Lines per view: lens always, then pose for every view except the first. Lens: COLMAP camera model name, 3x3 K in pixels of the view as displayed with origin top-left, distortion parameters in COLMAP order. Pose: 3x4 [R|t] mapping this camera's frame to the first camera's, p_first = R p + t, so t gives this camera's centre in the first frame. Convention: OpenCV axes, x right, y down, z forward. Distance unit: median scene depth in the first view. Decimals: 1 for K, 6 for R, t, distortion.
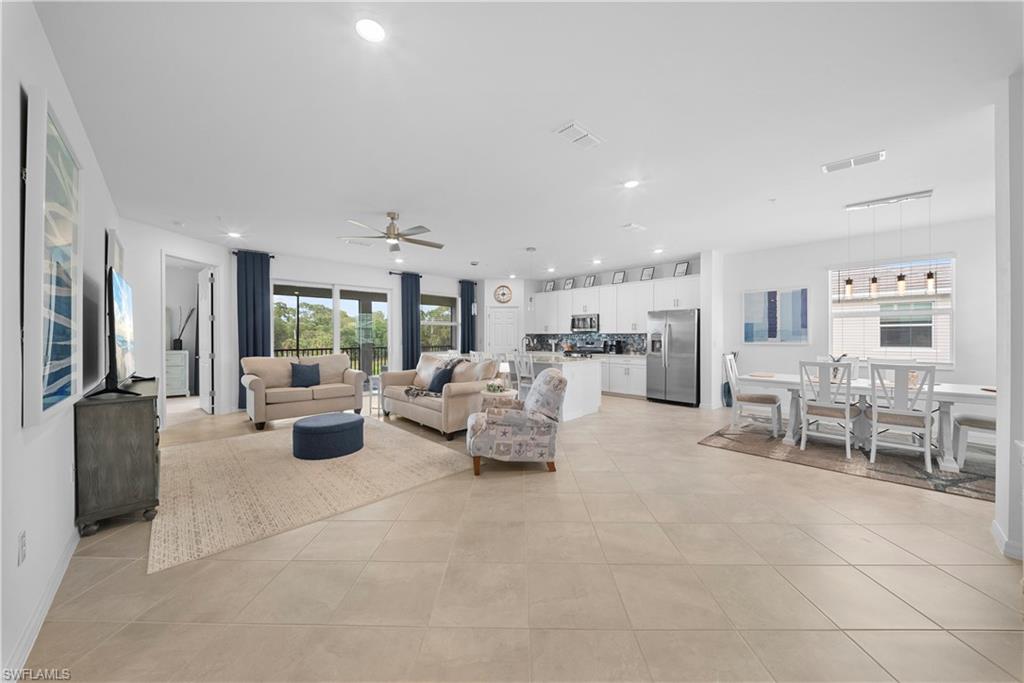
lens RADIAL K [[357.8, 0, 511.5], [0, 357.8, 335.7], [0, 0, 1]] dist [0.002334, -0.003701]
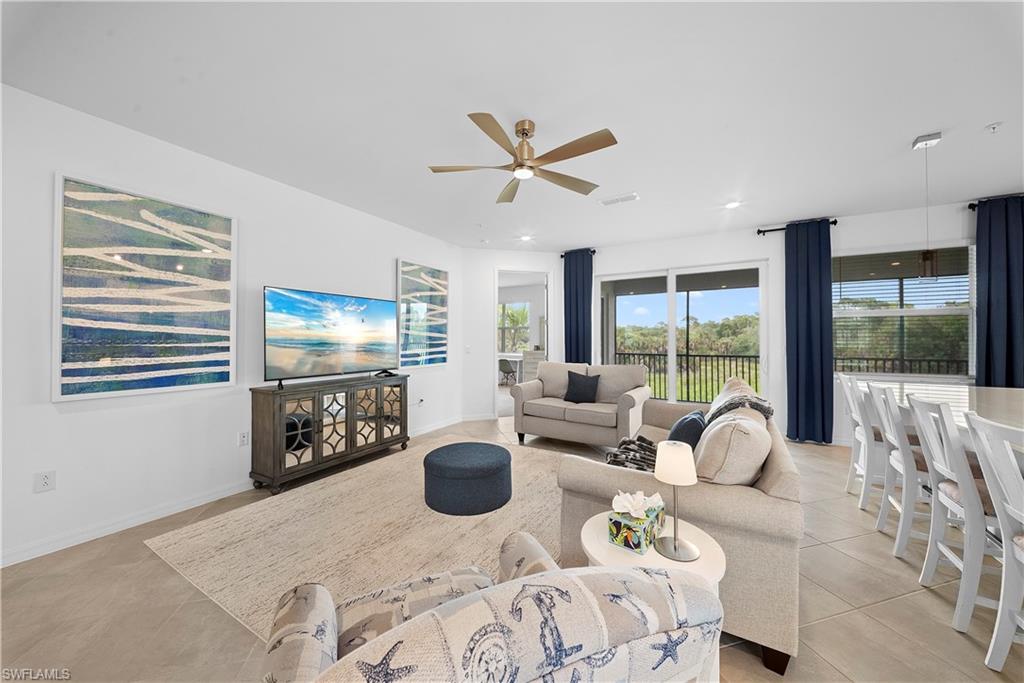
lens RADIAL K [[357.8, 0, 513.4], [0, 357.8, 336.4], [0, 0, 1]] dist [0.002334, -0.003701]
pose [[0.279908, -0.005210, -0.960013, 0.110132], [0.001400, 0.999986, -0.005019, -0.001507], [0.960026, 0.000061, 0.279912, 0.438706]]
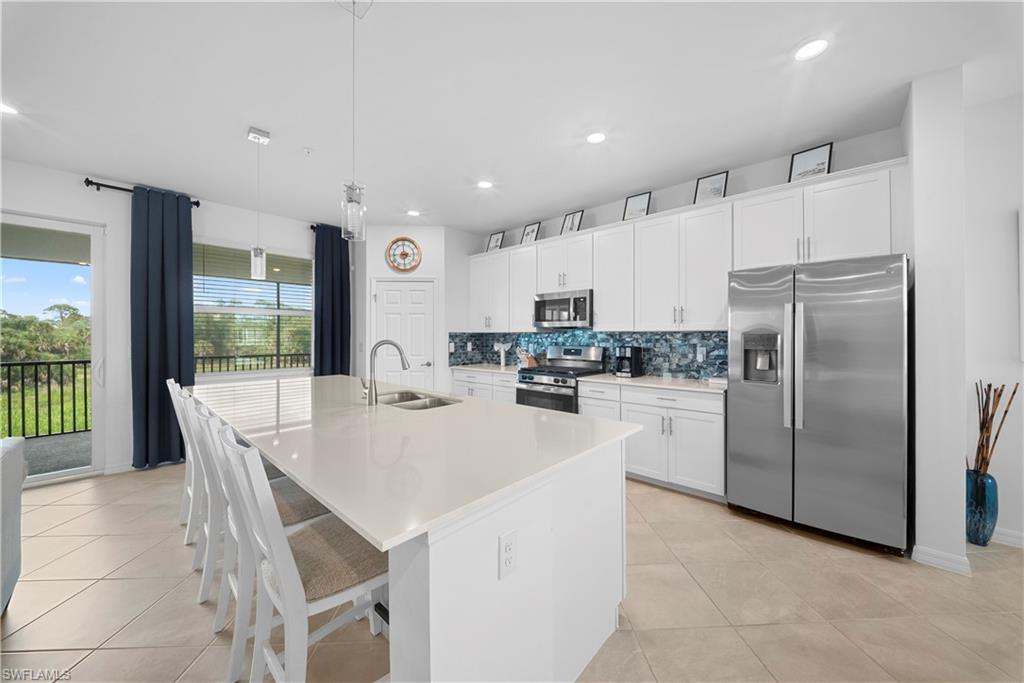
lens RADIAL K [[357.8, 0, 512.0], [0, 357.8, 333.8], [0, 0, 1]] dist [0.002334, -0.003701]
pose [[0.997575, -0.001266, 0.069586, 0.109793], [0.001530, 0.999992, -0.003744, -0.001705], [-0.069580, 0.003841, 0.997569, 0.553567]]
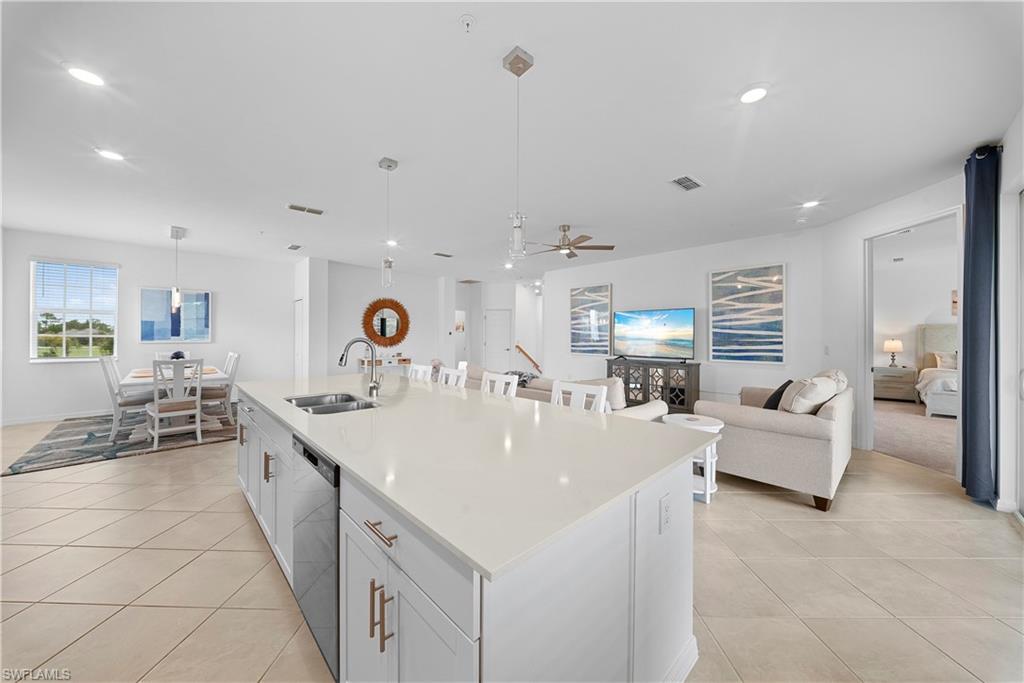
lens RADIAL K [[359.6, 0, 508.5], [0, 359.6, 335.6], [0, 0, 1]] dist [-0.007513, -0.000379]
pose [[-0.999951, -0.002454, 0.009629, -0.089864], [-0.002489, 0.999990, -0.003655, 0.000899], [-0.009620, -0.003679, -0.999947, 1.123307]]
